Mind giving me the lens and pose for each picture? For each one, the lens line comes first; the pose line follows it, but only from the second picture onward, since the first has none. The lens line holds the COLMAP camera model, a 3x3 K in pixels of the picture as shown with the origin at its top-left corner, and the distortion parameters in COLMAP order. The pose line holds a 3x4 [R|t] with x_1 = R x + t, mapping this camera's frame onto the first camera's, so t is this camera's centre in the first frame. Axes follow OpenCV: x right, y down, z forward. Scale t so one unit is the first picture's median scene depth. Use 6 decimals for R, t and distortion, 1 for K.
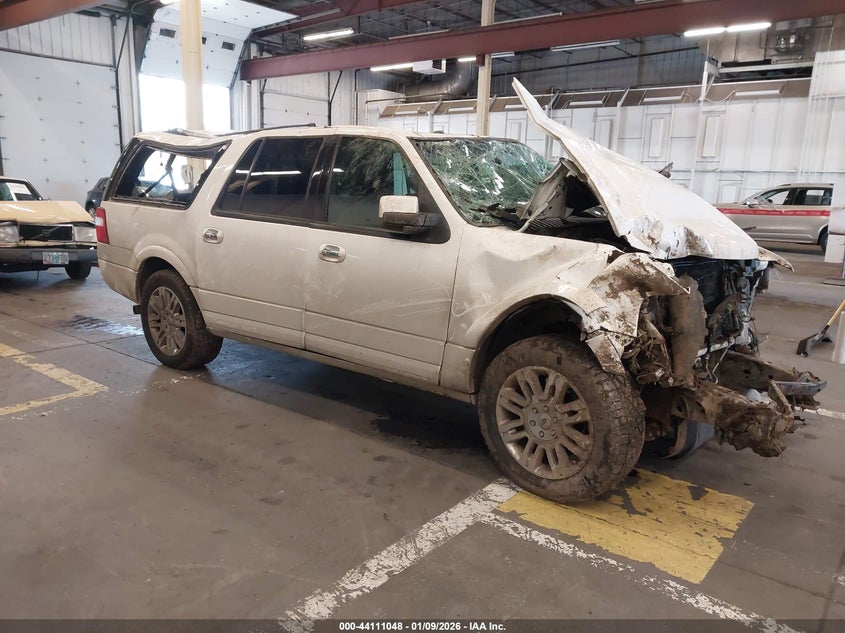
lens RADIAL K [[715.1, 0, 422.5], [0, 715.1, 316.5], [0, 0, 1]] dist [0.002995, -0.012077]
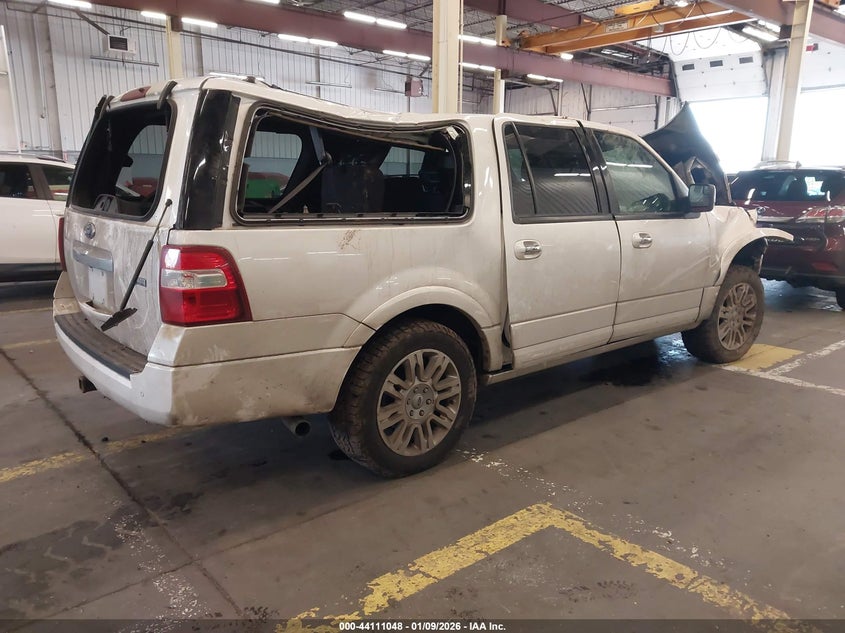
lens RADIAL K [[691.5, 0, 422.5], [0, 691.5, 316.5], [0, 0, 1]] dist [0.010204, -0.006761]
pose [[0.147825, -0.209534, 0.966563, -1.112164], [0.195926, 0.964135, 0.179044, -0.210949], [-0.969413, 0.162907, 0.183576, 1.045956]]
